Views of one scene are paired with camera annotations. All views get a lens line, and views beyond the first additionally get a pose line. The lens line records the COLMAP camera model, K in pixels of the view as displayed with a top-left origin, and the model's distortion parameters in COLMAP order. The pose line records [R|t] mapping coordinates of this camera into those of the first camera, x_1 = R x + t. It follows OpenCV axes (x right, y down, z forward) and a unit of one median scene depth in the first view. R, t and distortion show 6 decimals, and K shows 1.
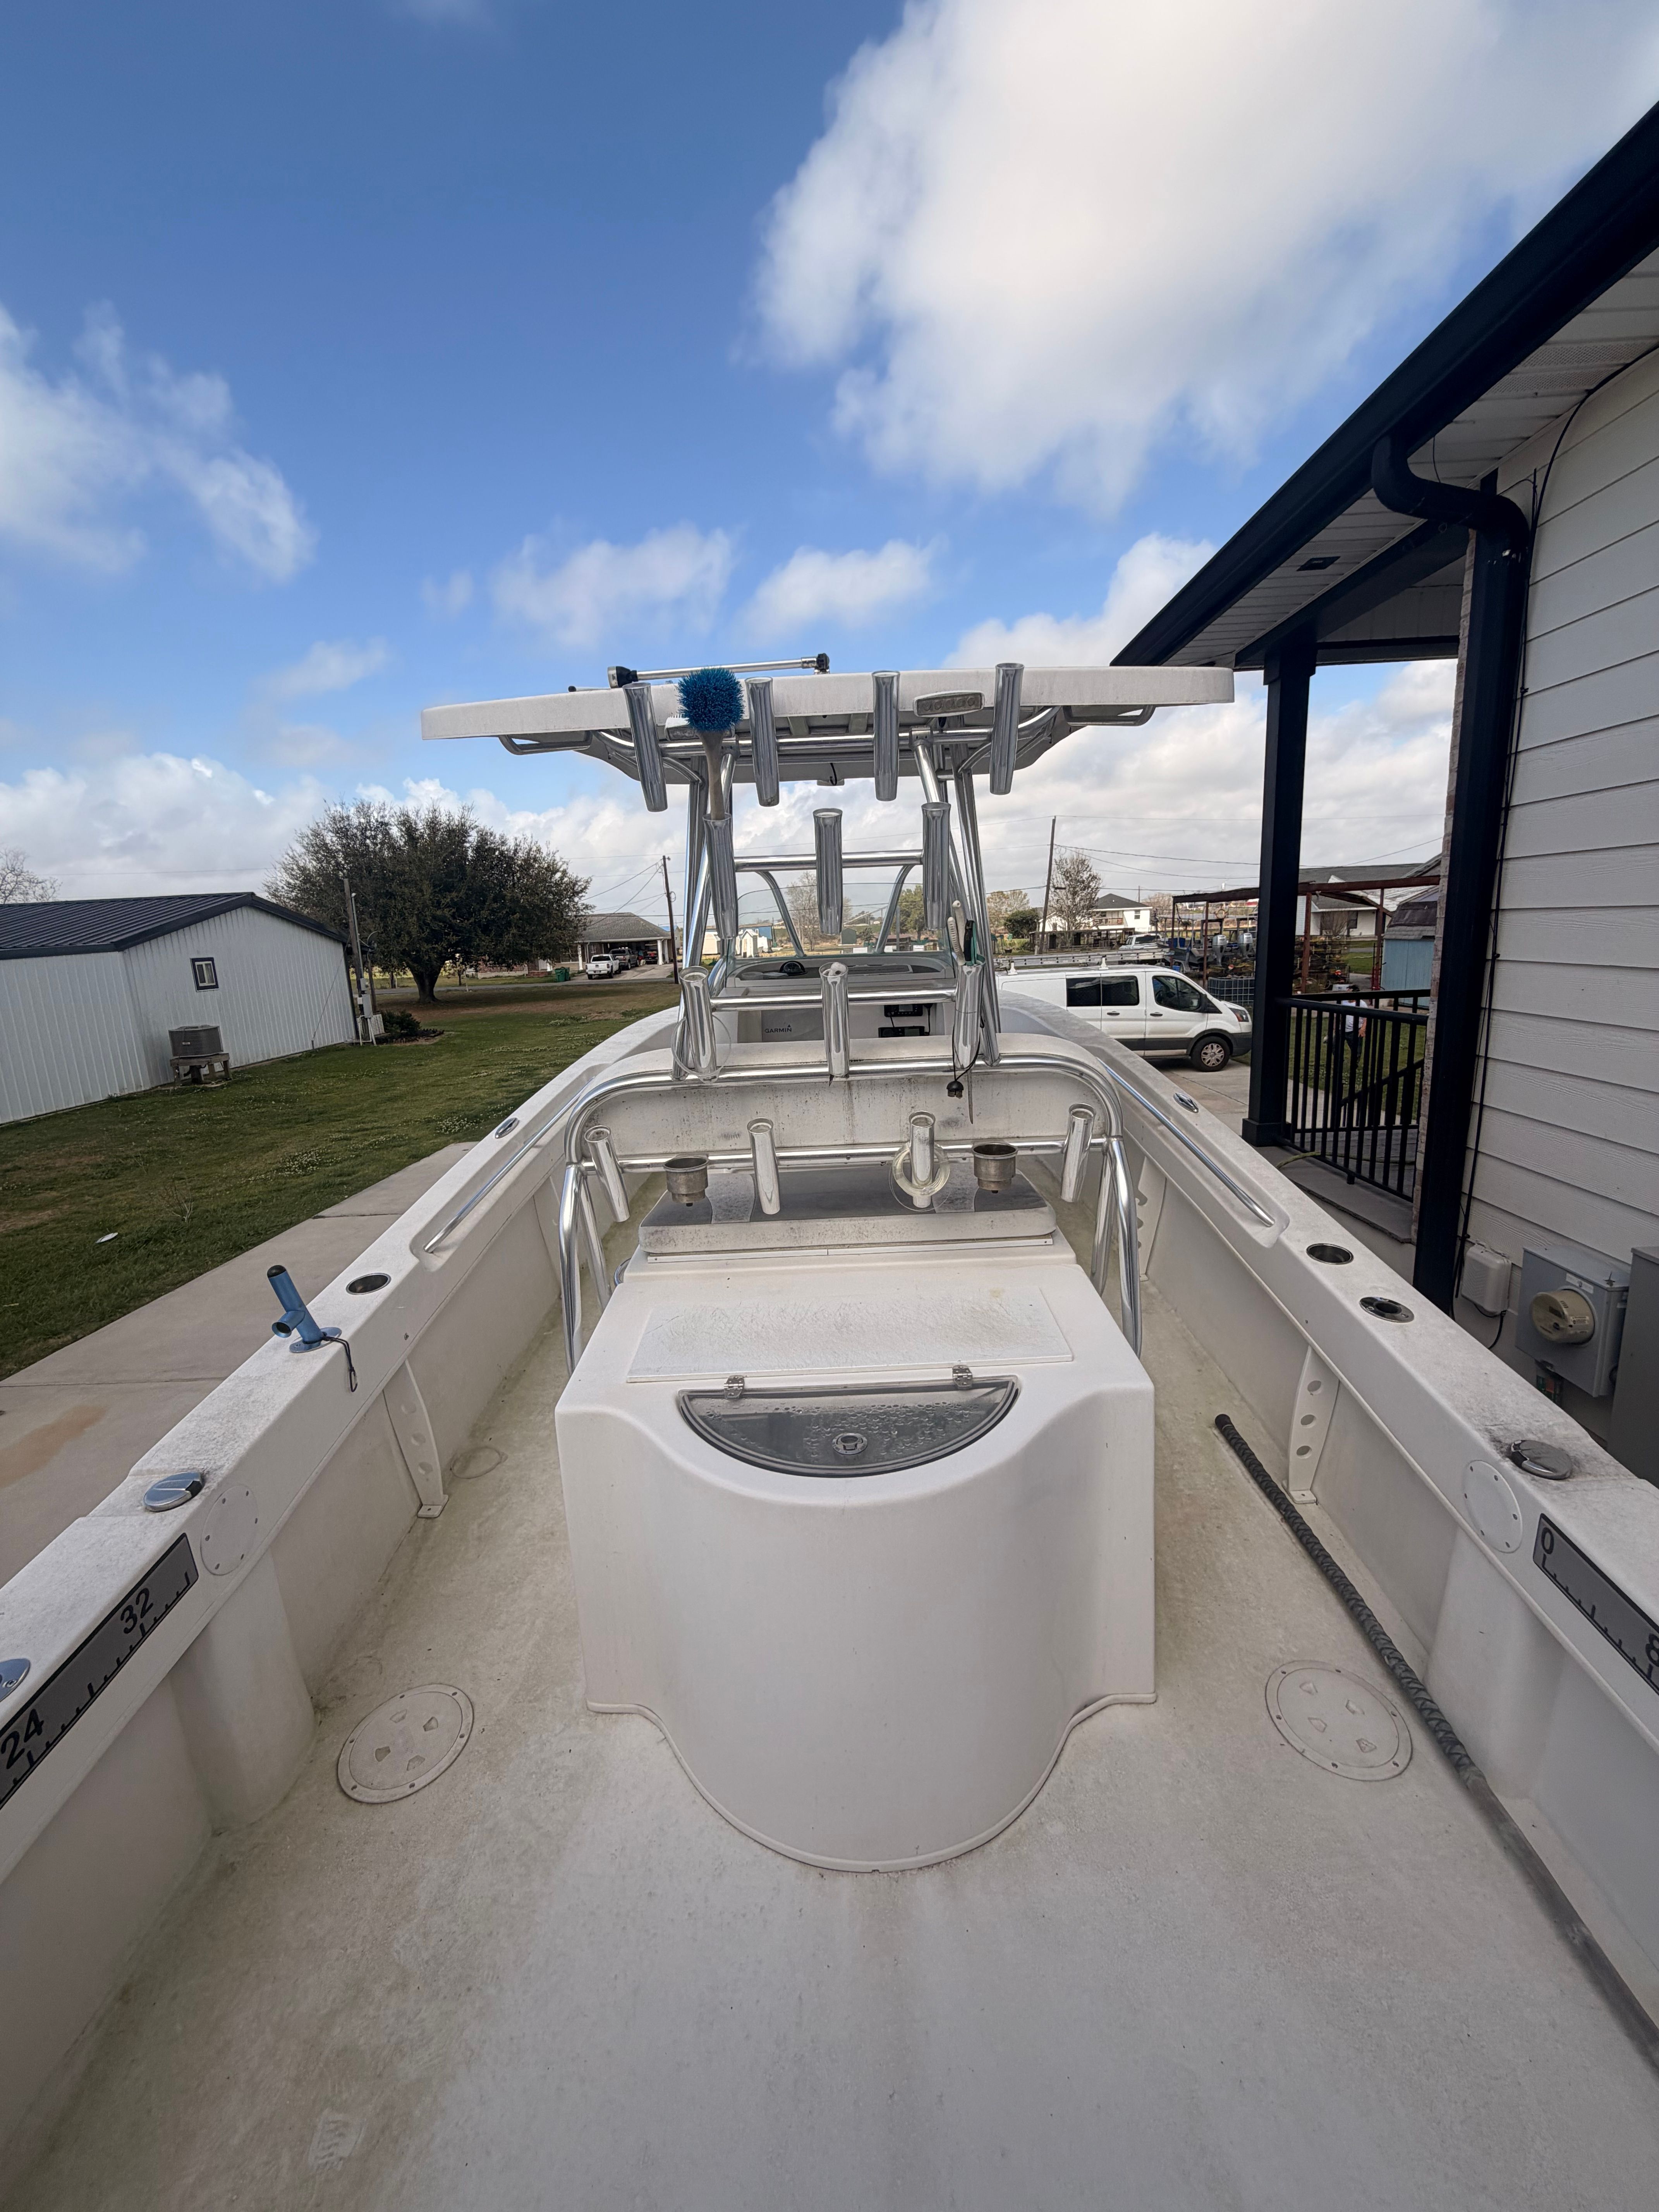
lens RADIAL K [[879.7, 0, 833.3], [0, 879.7, 1093.7], [0, 0, 1]] dist [0.000614, 0.000236]
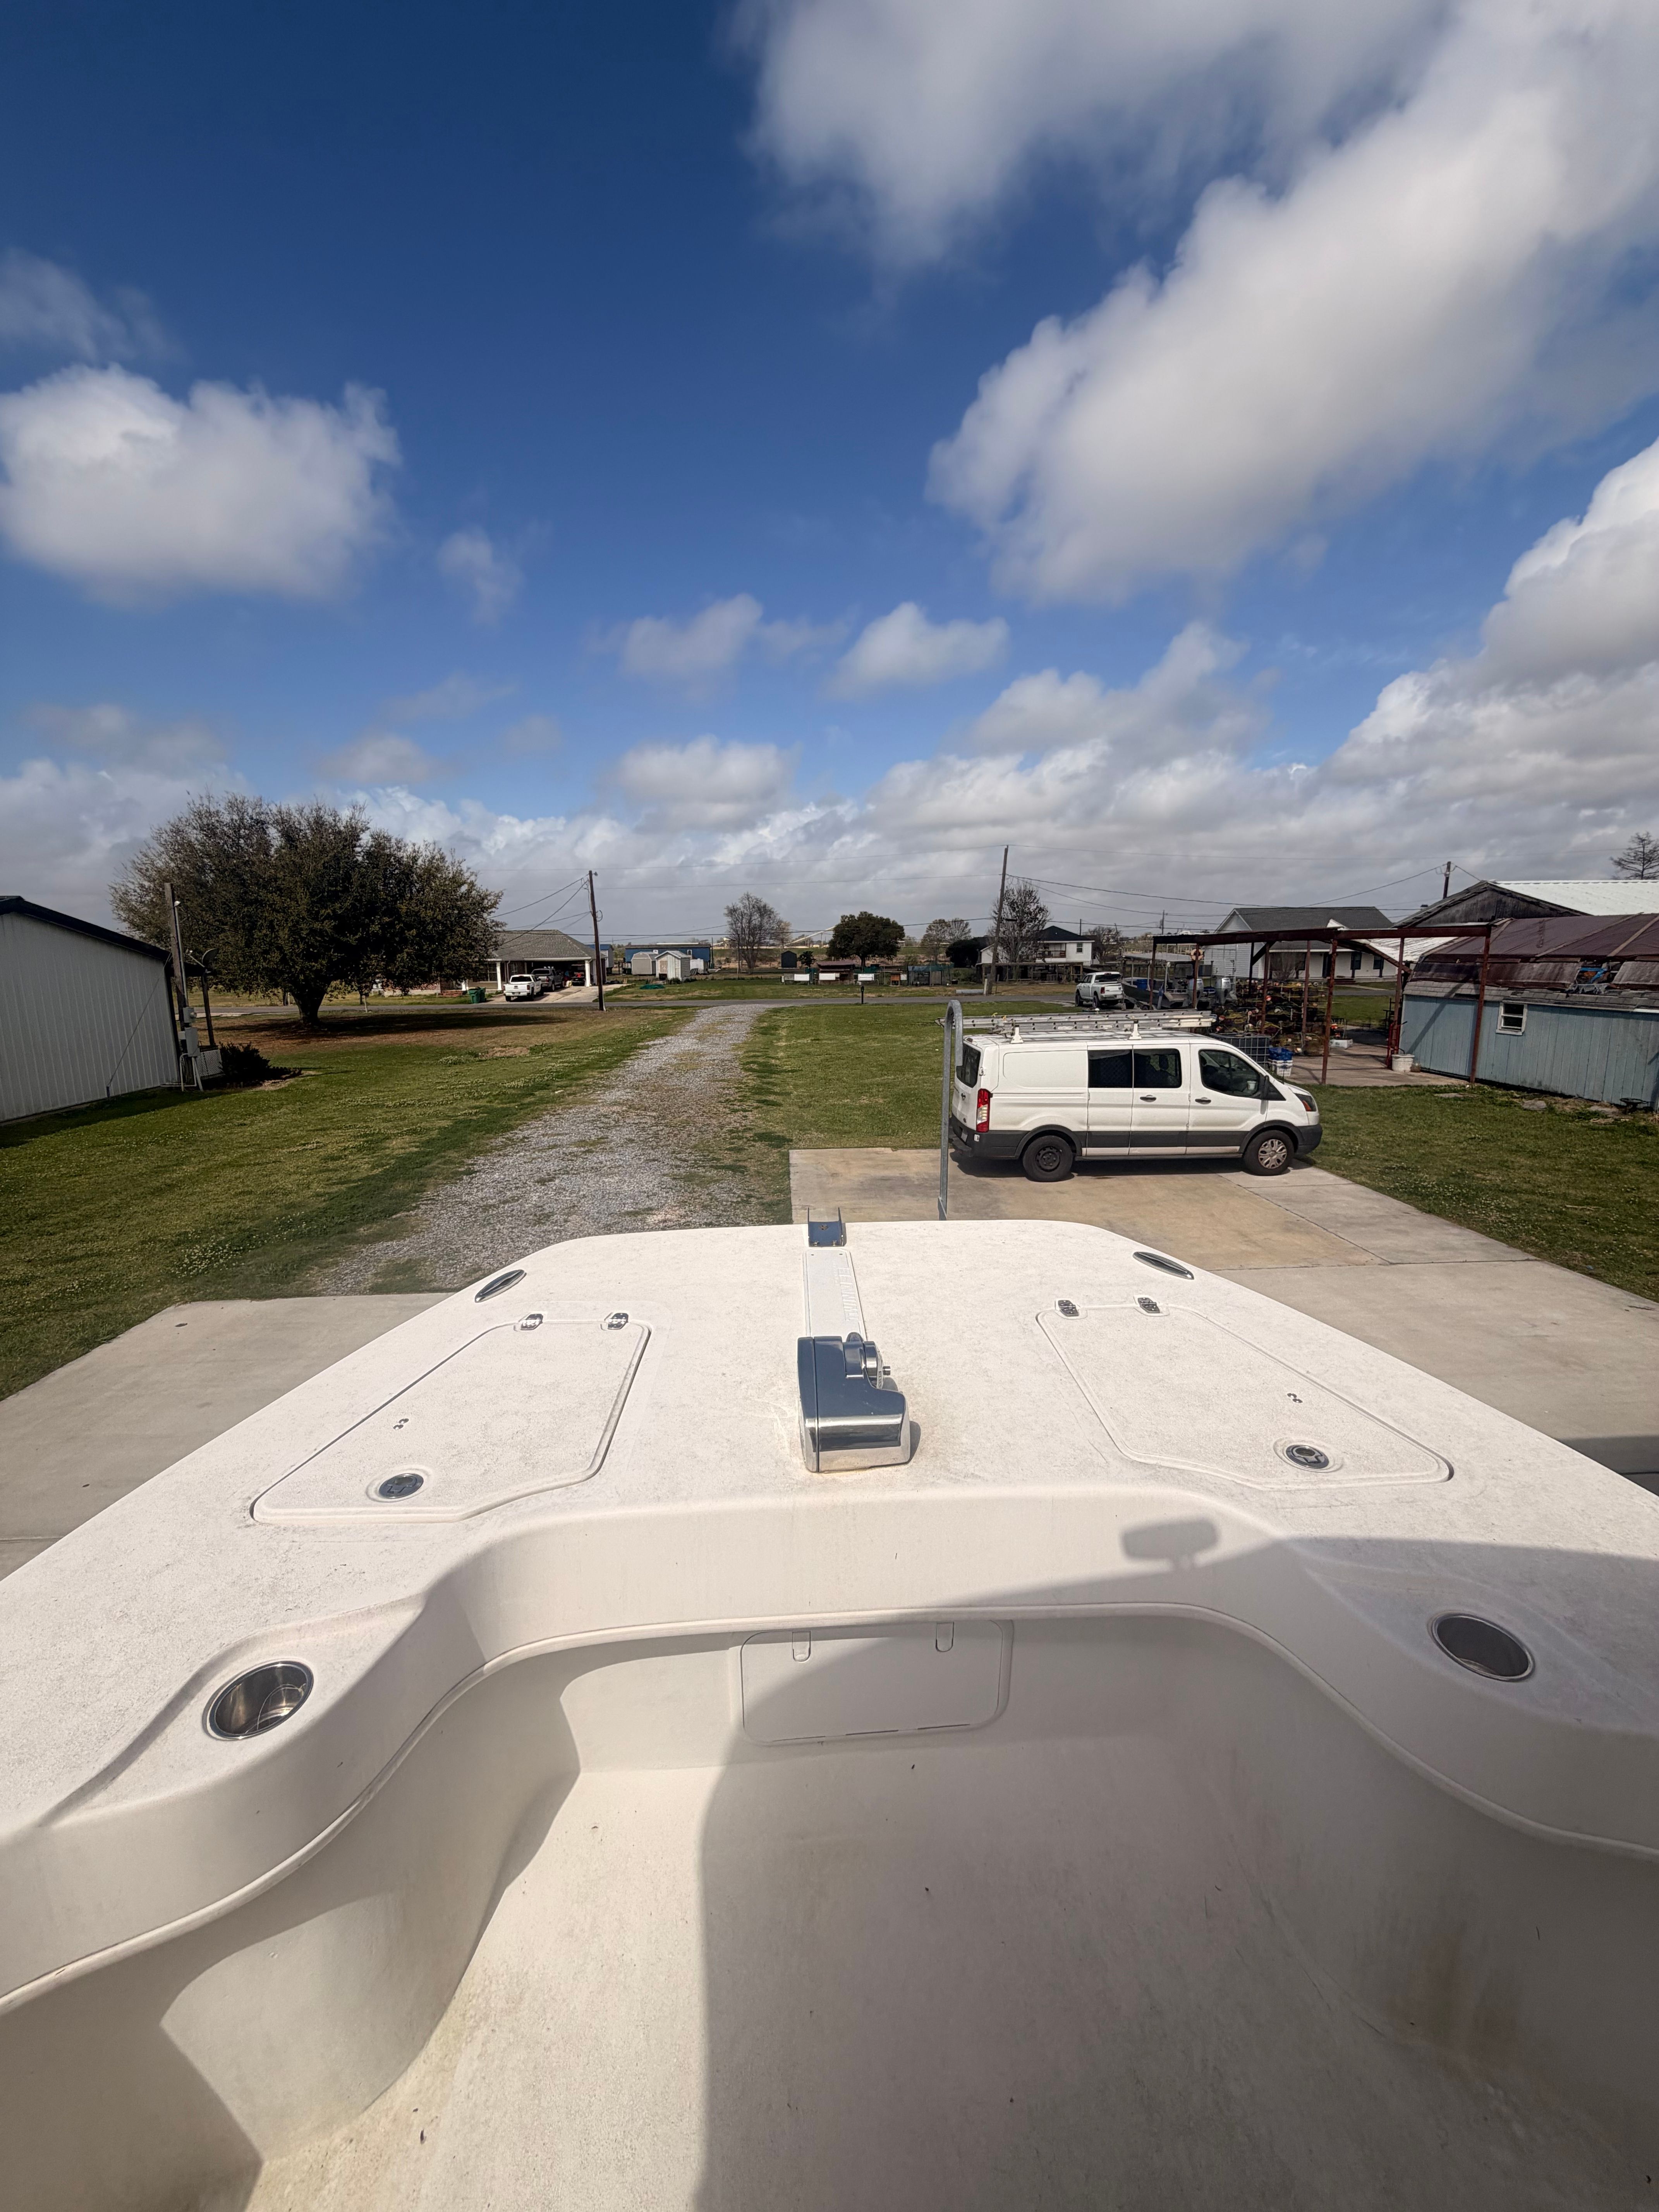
lens RADIAL K [[879.7, 0, 833.3], [0, 879.7, 1093.7], [0, 0, 1]] dist [0.000614, 0.000236]
pose [[0.997242, 0.019801, 0.071523, -0.002345], [-0.018032, 0.999517, -0.025299, -0.026760], [-0.071990, 0.023939, 0.997118, 0.100243]]
